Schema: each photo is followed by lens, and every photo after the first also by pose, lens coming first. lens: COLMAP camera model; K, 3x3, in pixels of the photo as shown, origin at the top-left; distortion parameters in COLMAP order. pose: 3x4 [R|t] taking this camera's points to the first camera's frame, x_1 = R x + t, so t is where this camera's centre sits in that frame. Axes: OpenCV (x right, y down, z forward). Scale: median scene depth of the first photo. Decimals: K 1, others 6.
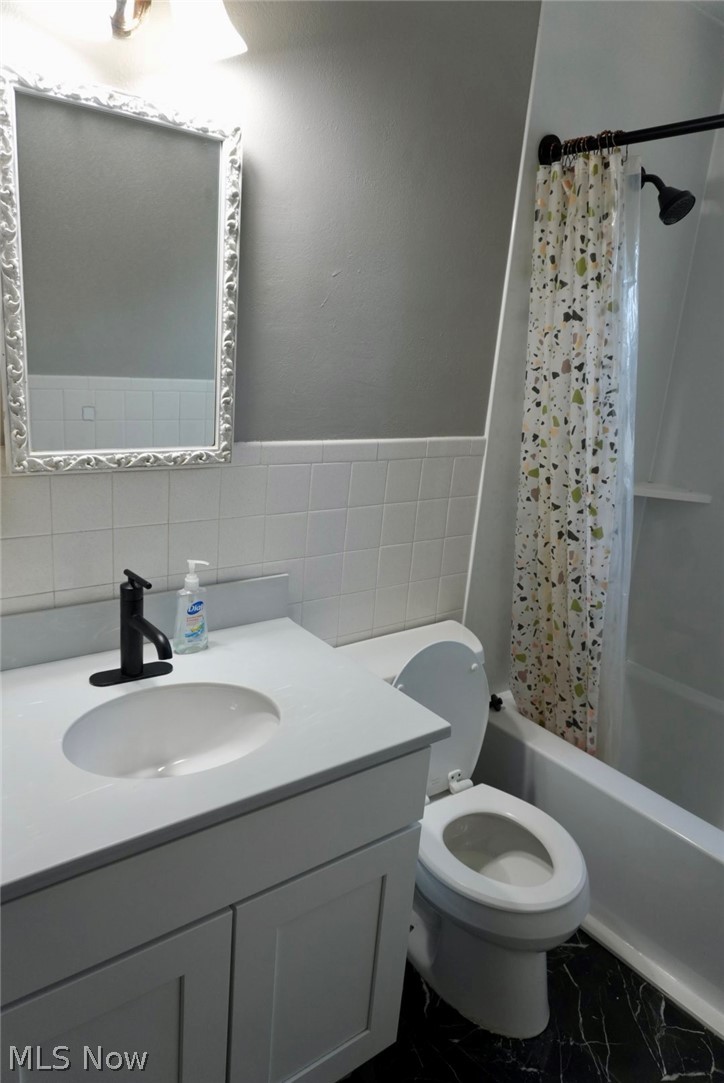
lens RADIAL K [[721.3, 0, 362.0], [0, 721.3, 541.5], [0, 0, 1]] dist [0.002597, -0.002464]
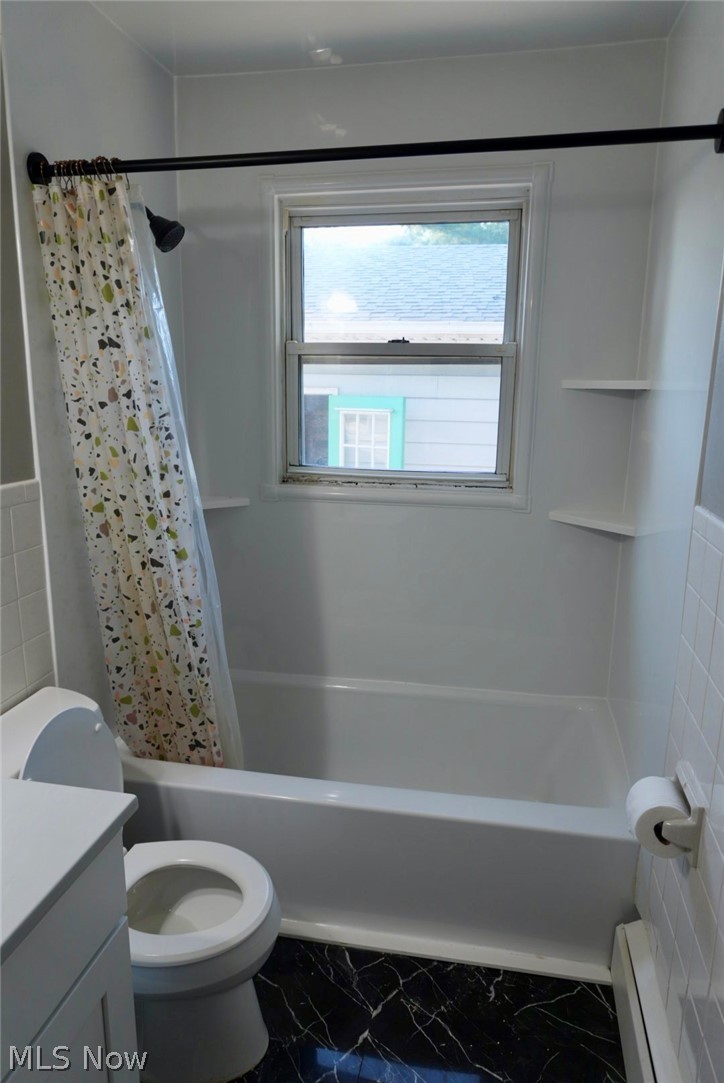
lens RADIAL K [[721.3, 0, 362.0], [0, 721.3, 541.5], [0, 0, 1]] dist [0.002597, -0.002464]
pose [[0.749396, -0.213722, 0.626681, -0.112088], [0.227598, 0.971948, 0.059305, -0.031826], [-0.621776, 0.098188, 0.777016, 0.057549]]
